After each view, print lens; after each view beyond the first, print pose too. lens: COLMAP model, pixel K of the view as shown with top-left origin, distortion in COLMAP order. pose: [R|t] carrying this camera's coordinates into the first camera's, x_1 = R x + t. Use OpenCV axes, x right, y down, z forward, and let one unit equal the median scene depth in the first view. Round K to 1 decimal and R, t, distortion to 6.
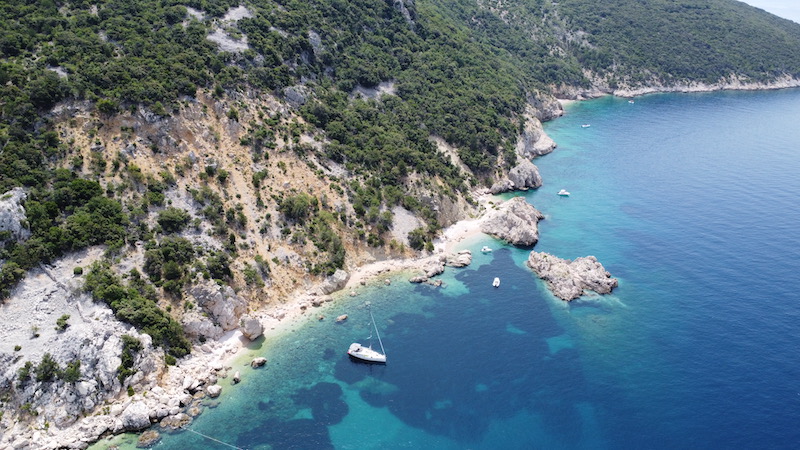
lens RADIAL K [[593.8, 0, 400.0], [0, 593.8, 225.0], [0, 0, 1]] dist [0.002997, 0.000704]
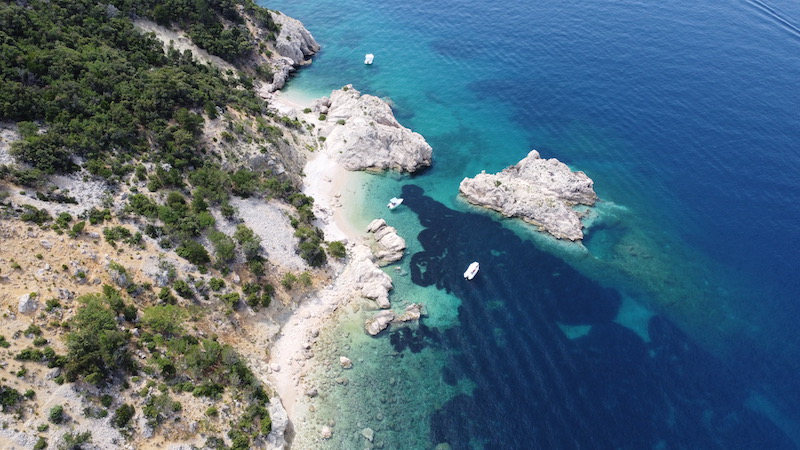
lens RADIAL K [[593.8, 0, 400.0], [0, 593.8, 225.0], [0, 0, 1]] dist [0.002997, 0.000704]
pose [[0.720493, -0.472912, 0.507192, -0.182599], [0.274318, 0.866099, 0.417879, -0.202591], [-0.636898, -0.161947, 0.753747, 0.539353]]
